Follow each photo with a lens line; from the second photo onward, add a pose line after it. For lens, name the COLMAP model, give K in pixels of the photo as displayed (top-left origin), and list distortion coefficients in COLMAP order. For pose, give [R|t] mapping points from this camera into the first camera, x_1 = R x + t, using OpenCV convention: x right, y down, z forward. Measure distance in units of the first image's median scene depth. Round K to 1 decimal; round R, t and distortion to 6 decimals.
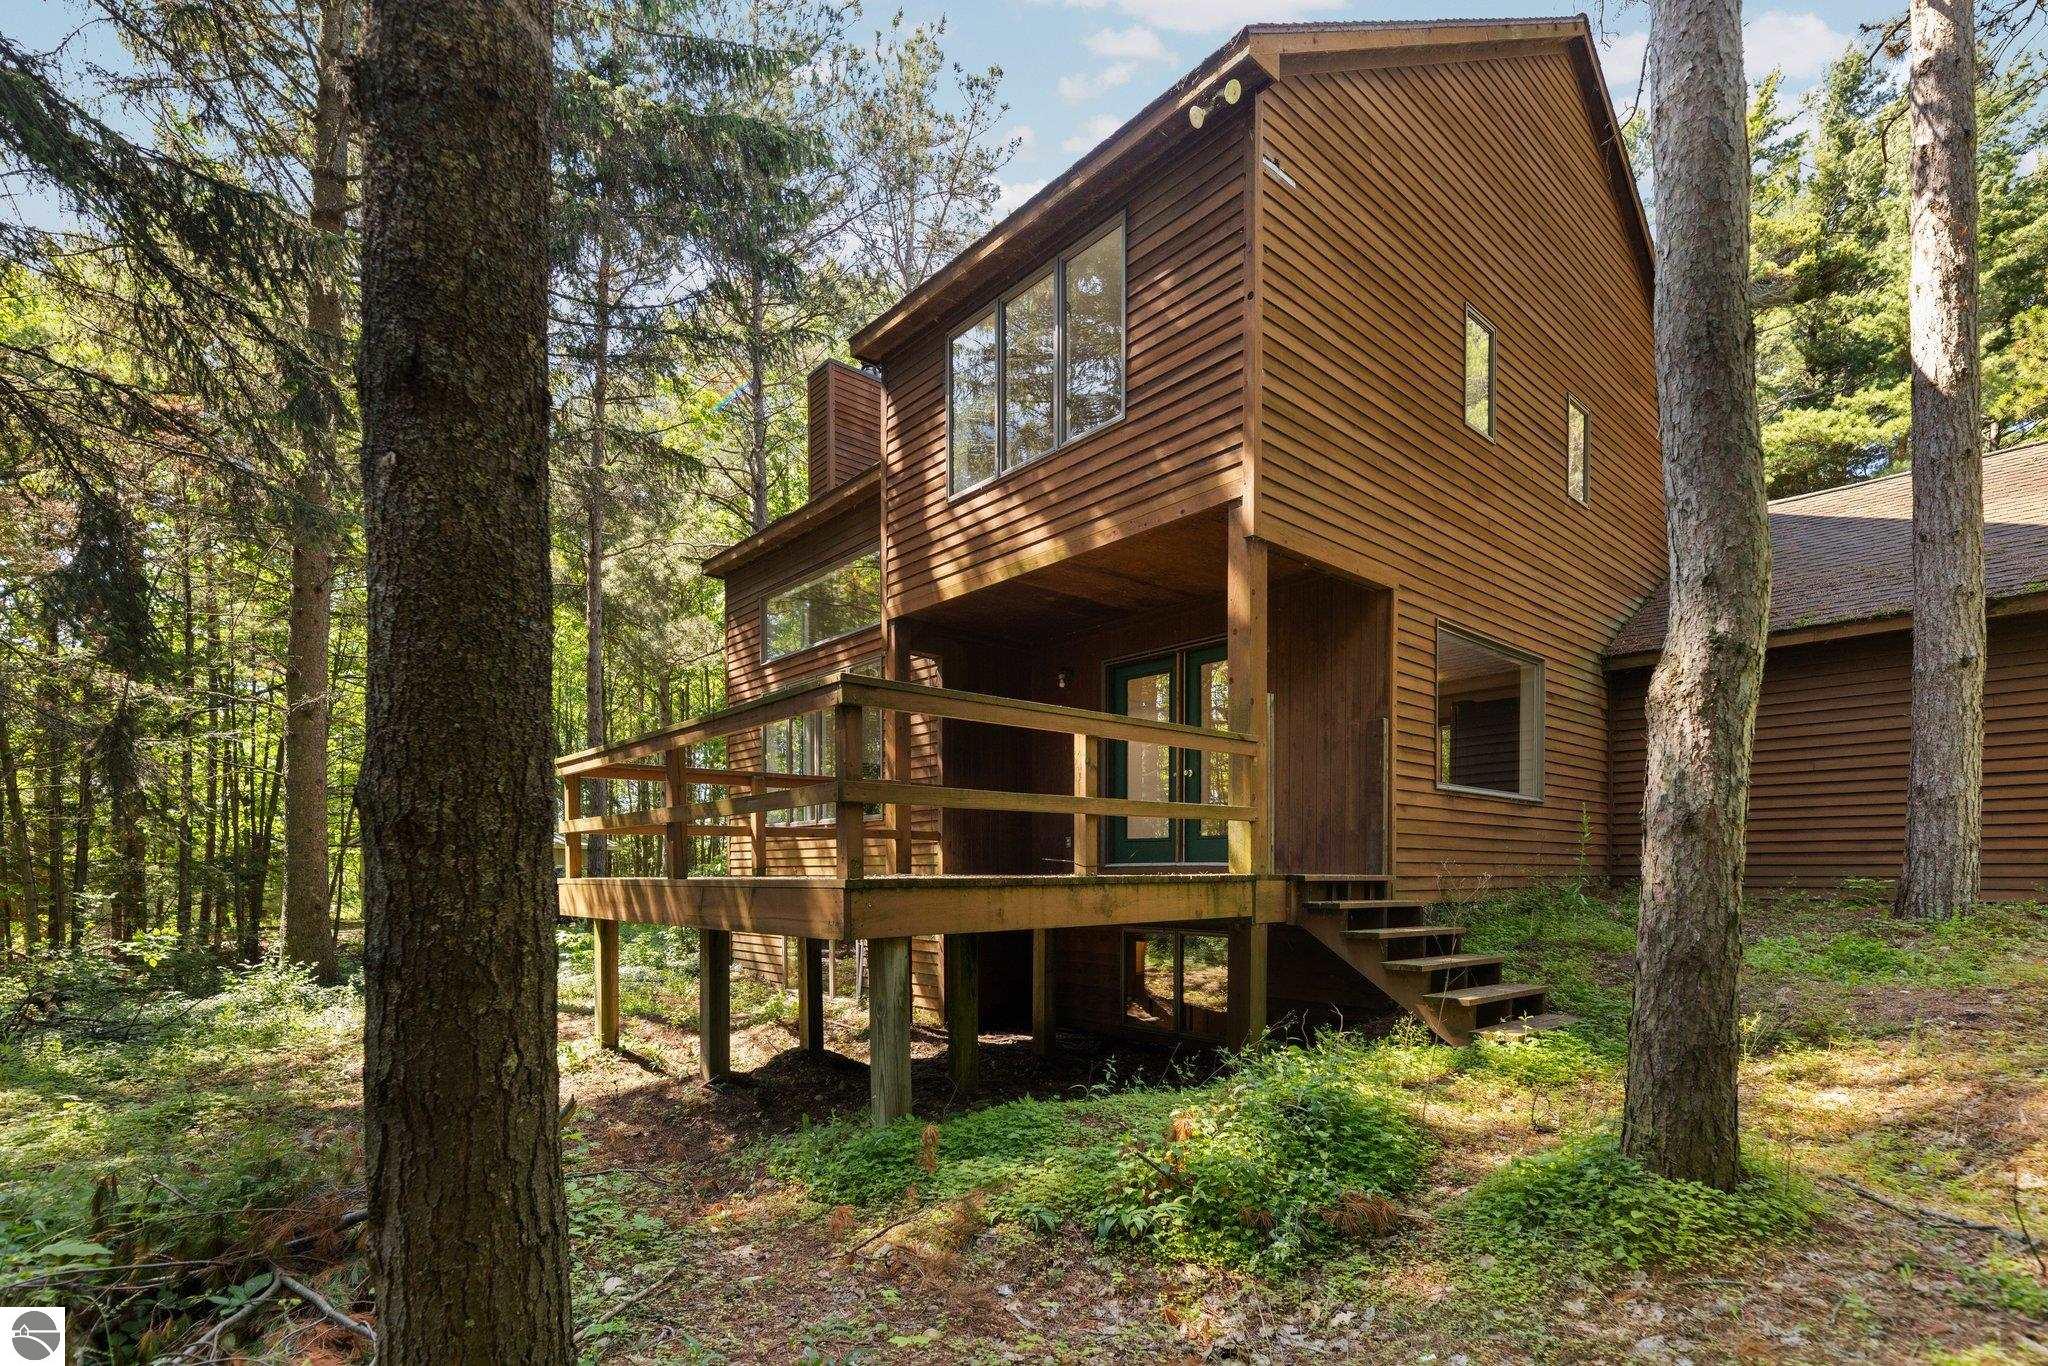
lens RADIAL K [[978.8, 0, 1024.6], [0, 978.8, 710.1], [0, 0, 1]] dist [0.000794, 0.008793]
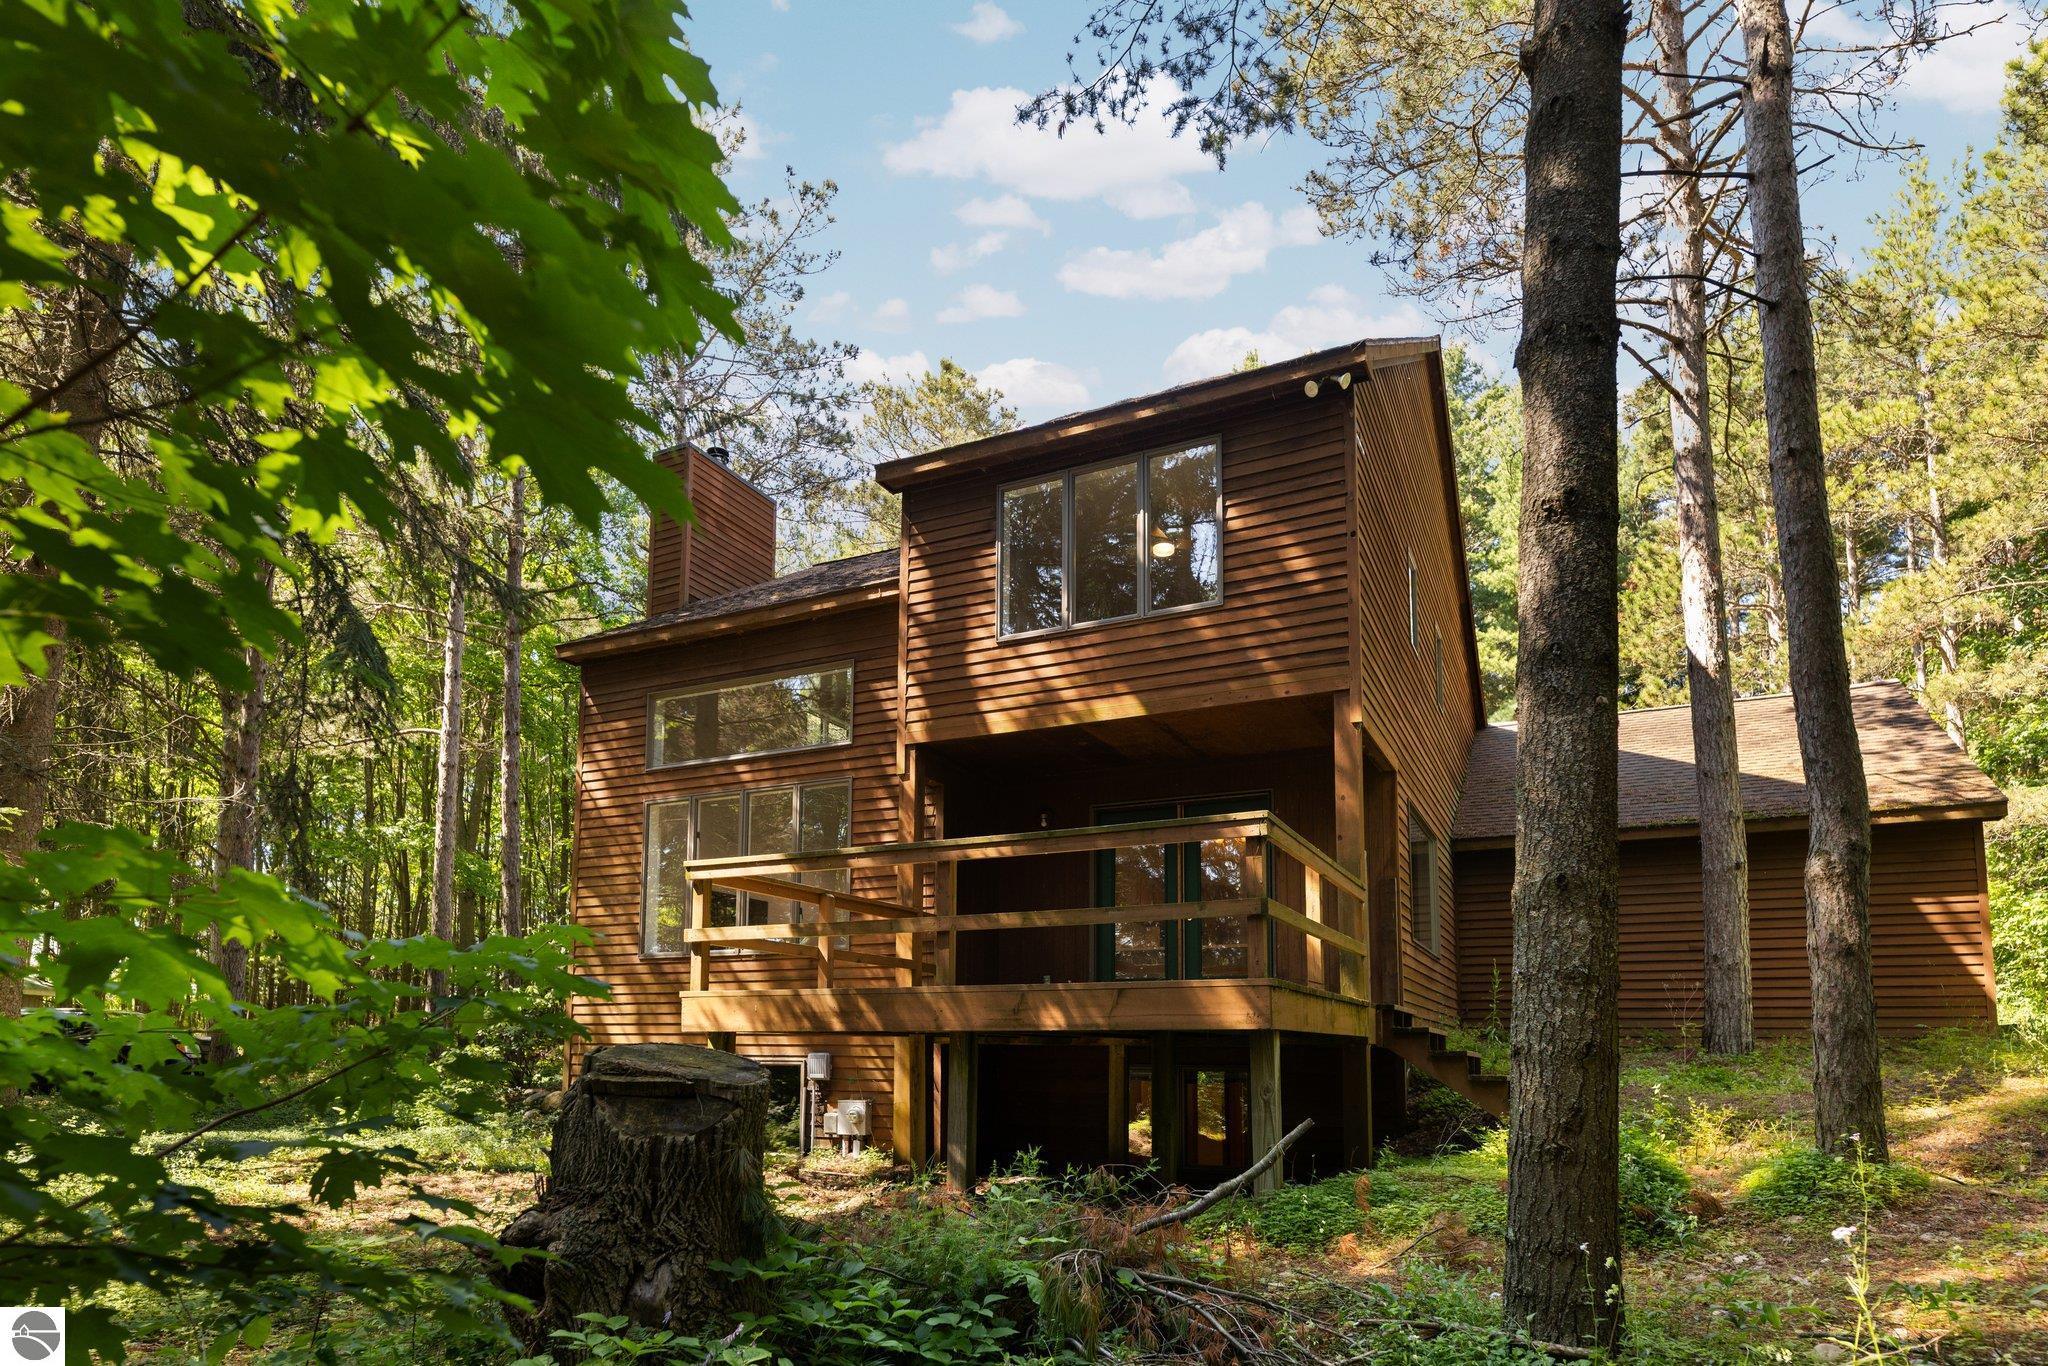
lens RADIAL K [[1116.4, 0, 1024.0], [0, 1116.4, 683.0], [0, 0, 1]] dist [0.039853, 0.000206]
pose [[0.925335, 0.128475, 0.356719, -0.565396], [-0.072391, 0.983398, -0.166396, 0.036027], [-0.372175, 0.128149, 0.919273, -0.135869]]
